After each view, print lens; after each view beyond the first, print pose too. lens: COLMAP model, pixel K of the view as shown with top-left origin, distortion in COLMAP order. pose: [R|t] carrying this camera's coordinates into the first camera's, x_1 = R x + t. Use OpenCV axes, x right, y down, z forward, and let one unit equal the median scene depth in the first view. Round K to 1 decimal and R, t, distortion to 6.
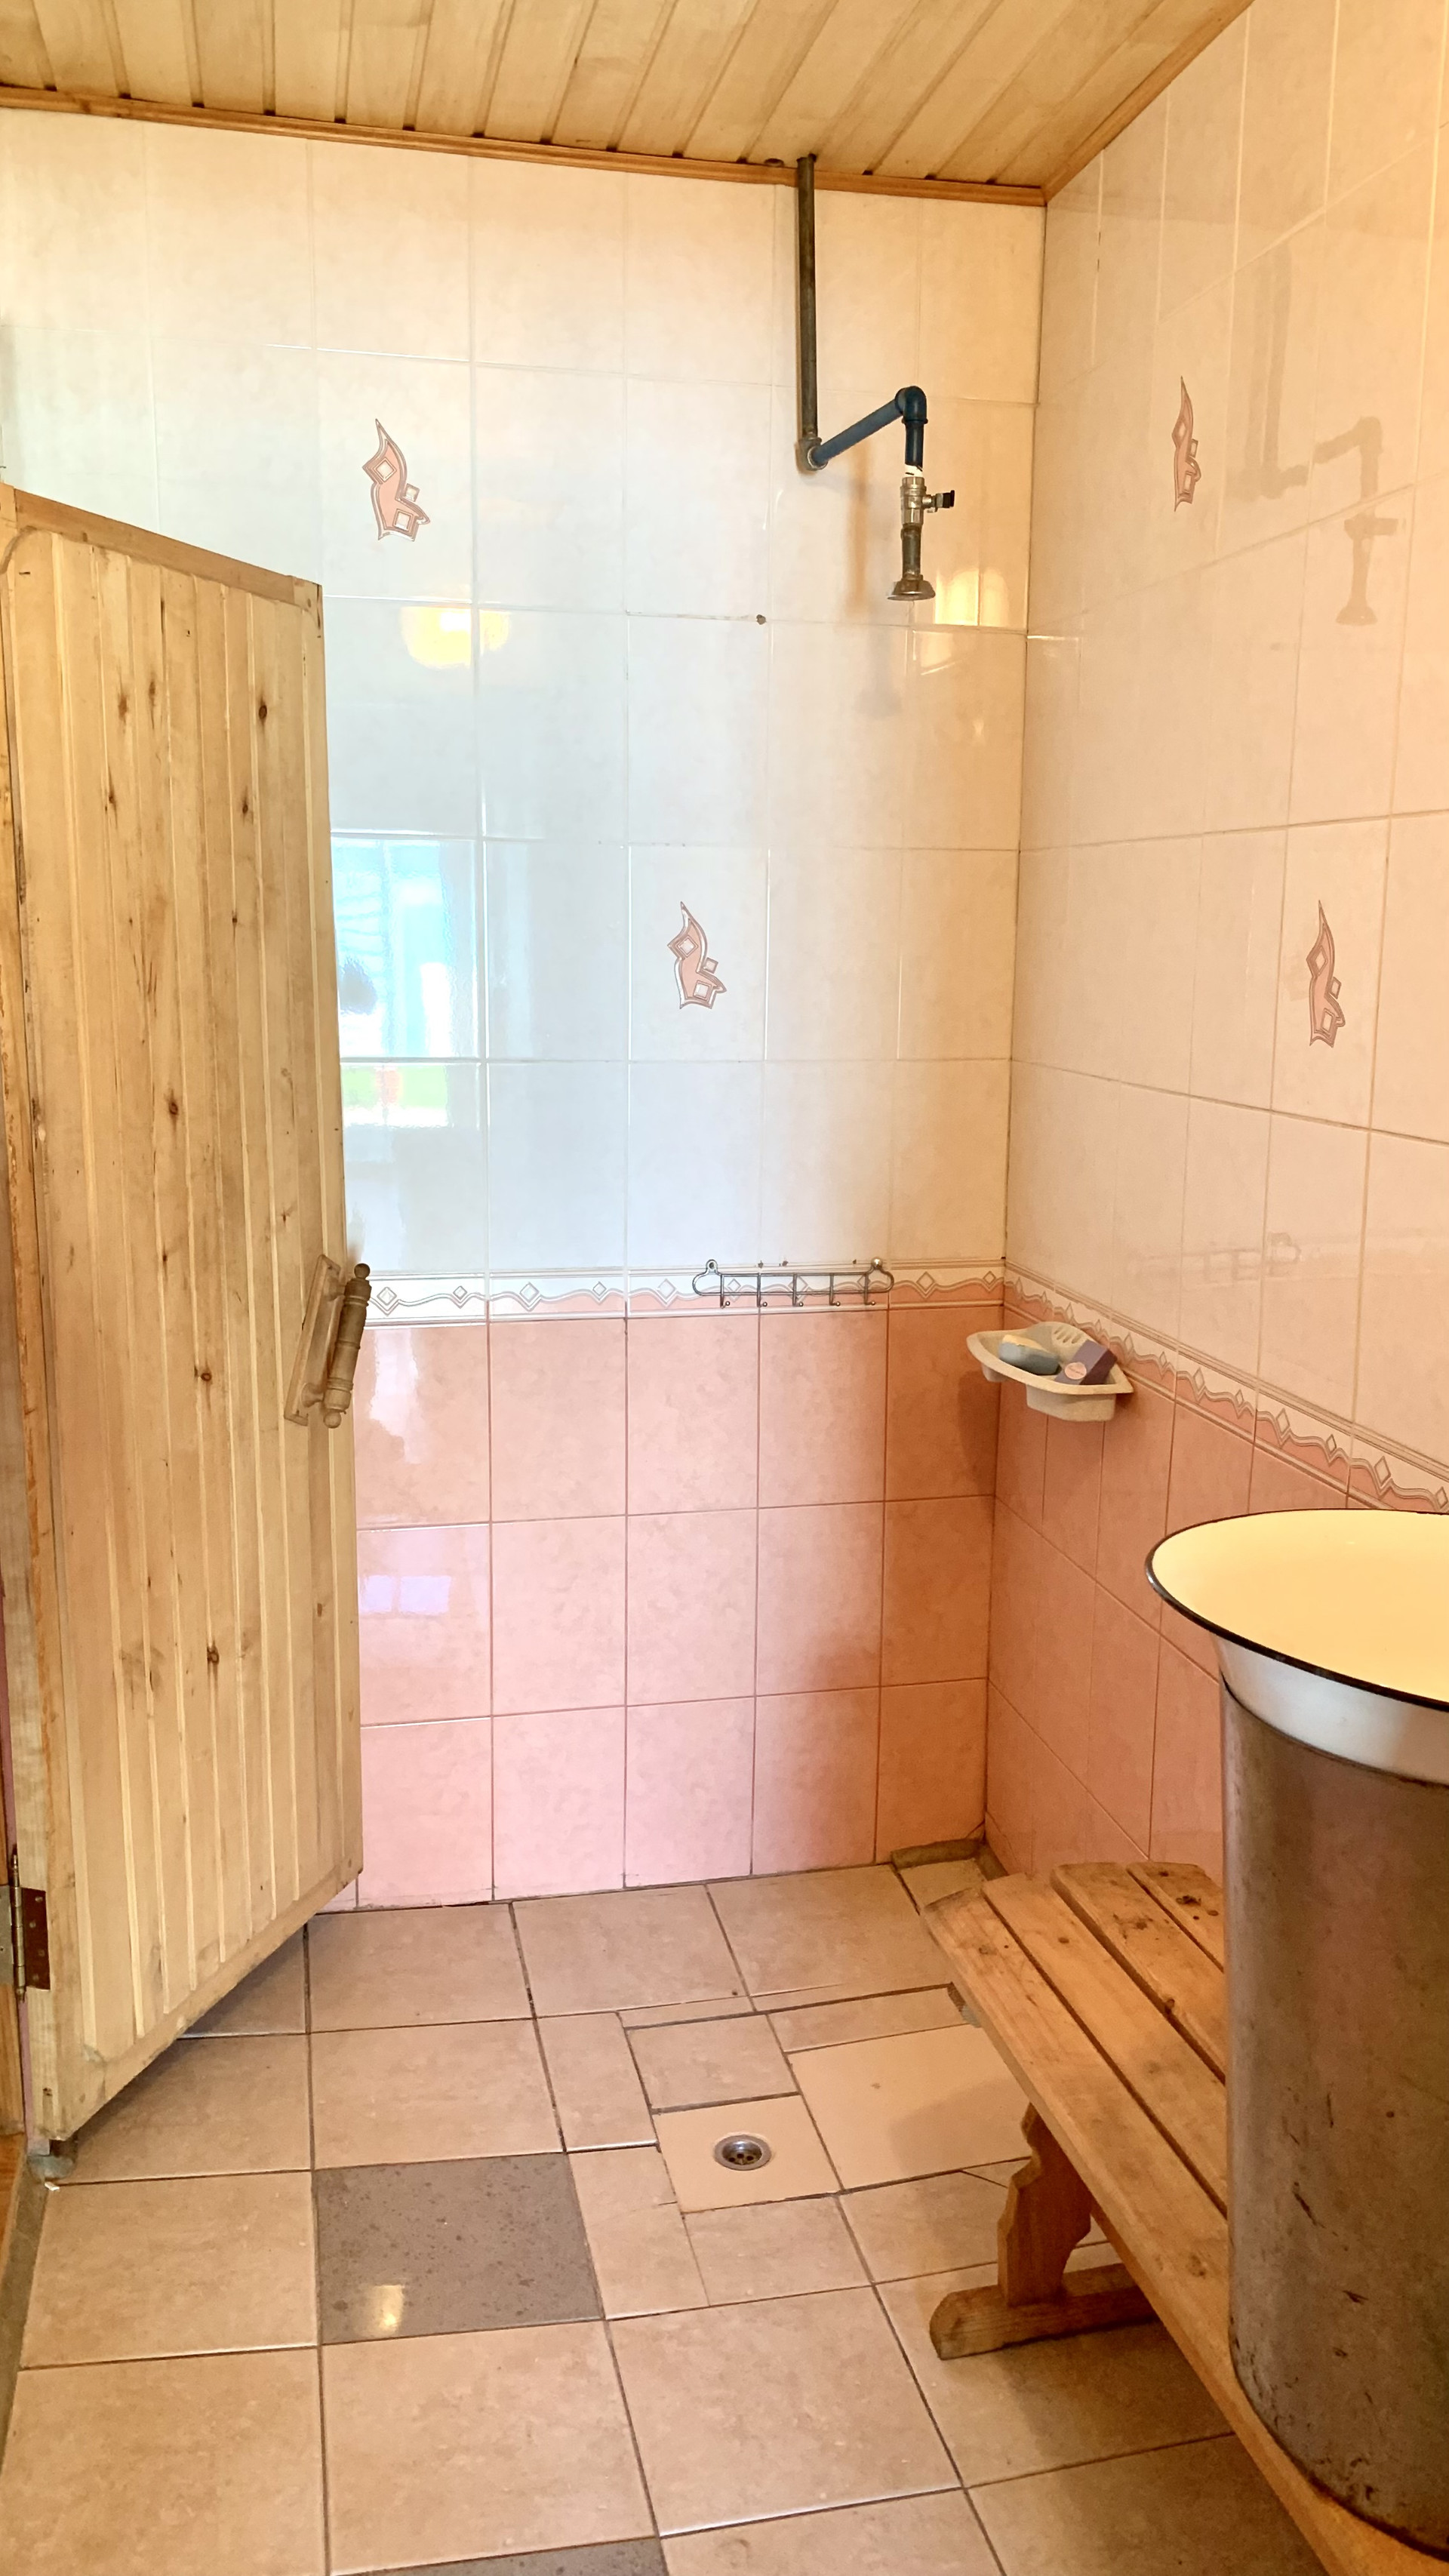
lens RADIAL K [[1941.3, 0, 742.9], [0, 1941.3, 1313.5], [0, 0, 1]] dist [0.063995, -0.065581]
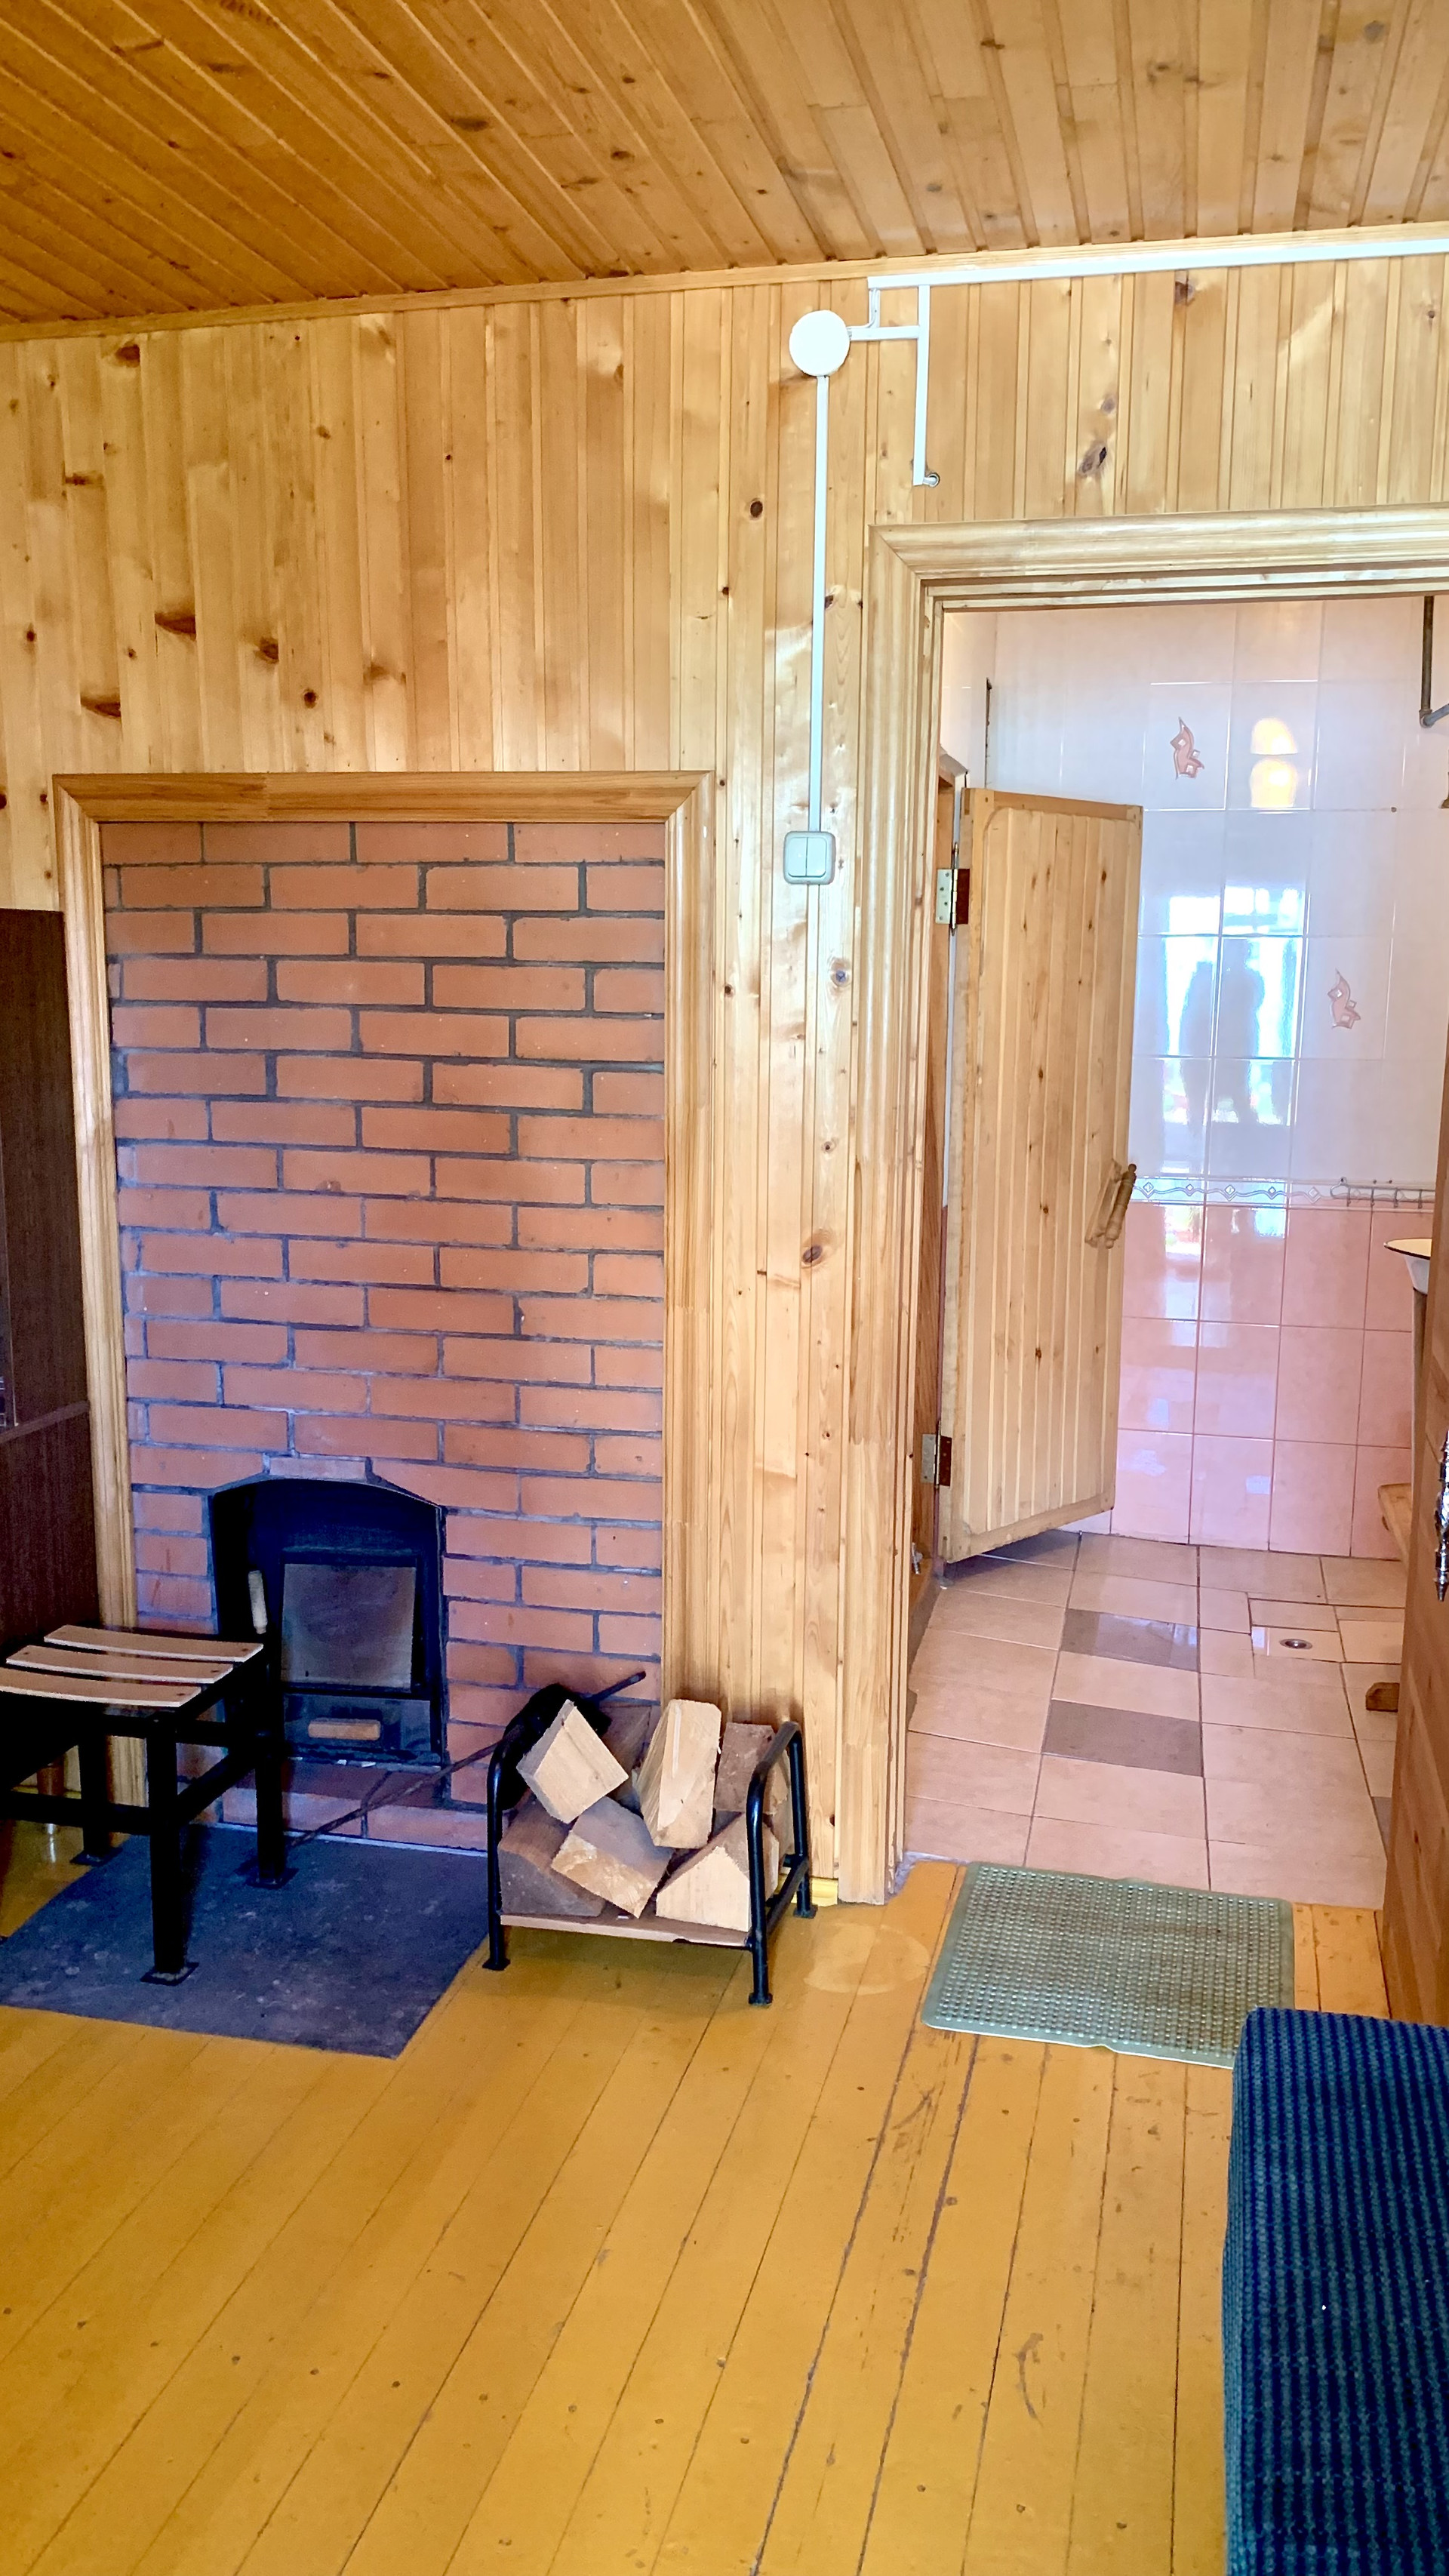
lens RADIAL K [[1941.3, 0, 722.0], [0, 1941.3, 1243.3], [0, 0, 1]] dist [0.063995, -0.065581]
pose [[0.895030, 0.063324, -0.441488, 0.294876], [-0.086203, 0.995766, -0.031933, 0.152041], [0.437596, 0.066639, 0.896699, -0.884019]]
